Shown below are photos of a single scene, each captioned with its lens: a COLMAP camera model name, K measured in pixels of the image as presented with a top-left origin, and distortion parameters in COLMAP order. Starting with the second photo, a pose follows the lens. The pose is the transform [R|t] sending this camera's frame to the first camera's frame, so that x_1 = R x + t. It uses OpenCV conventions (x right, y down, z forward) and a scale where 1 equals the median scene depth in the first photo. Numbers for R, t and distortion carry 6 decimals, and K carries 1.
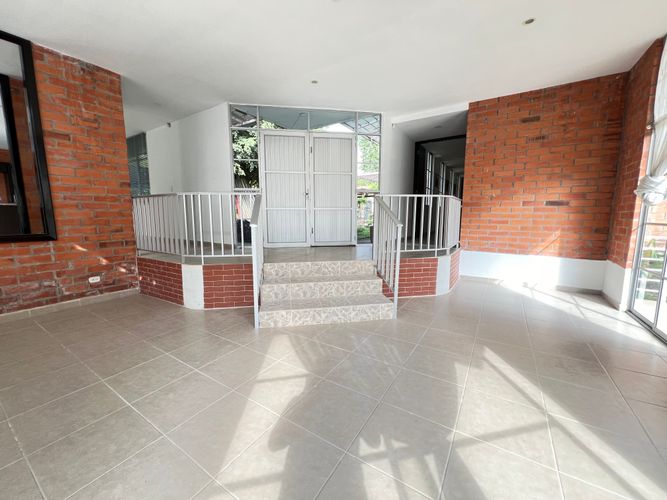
lens RADIAL K [[267.6, 0, 332.0], [0, 267.6, 247.3], [0, 0, 1]] dist [-0.002768, 0.000356]
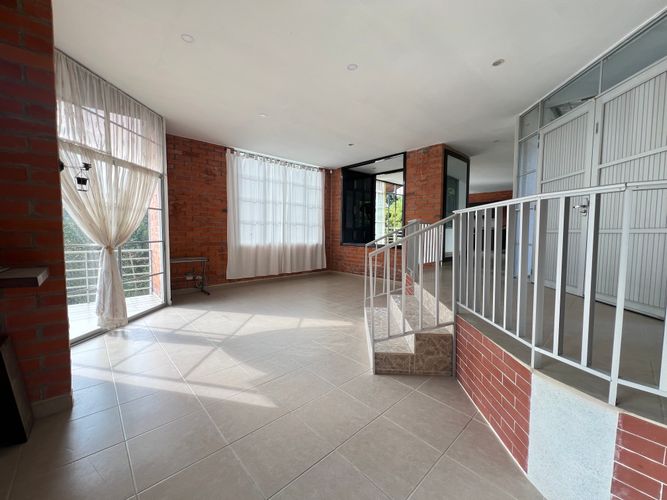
lens RADIAL K [[267.6, 0, 329.0], [0, 267.6, 247.1], [0, 0, 1]] dist [-0.002768, 0.000356]
pose [[-0.257426, 0.052775, -0.964856, 0.954046], [-0.134761, 0.986789, 0.089929, -0.141636], [0.956855, 0.153175, -0.246913, 0.970655]]
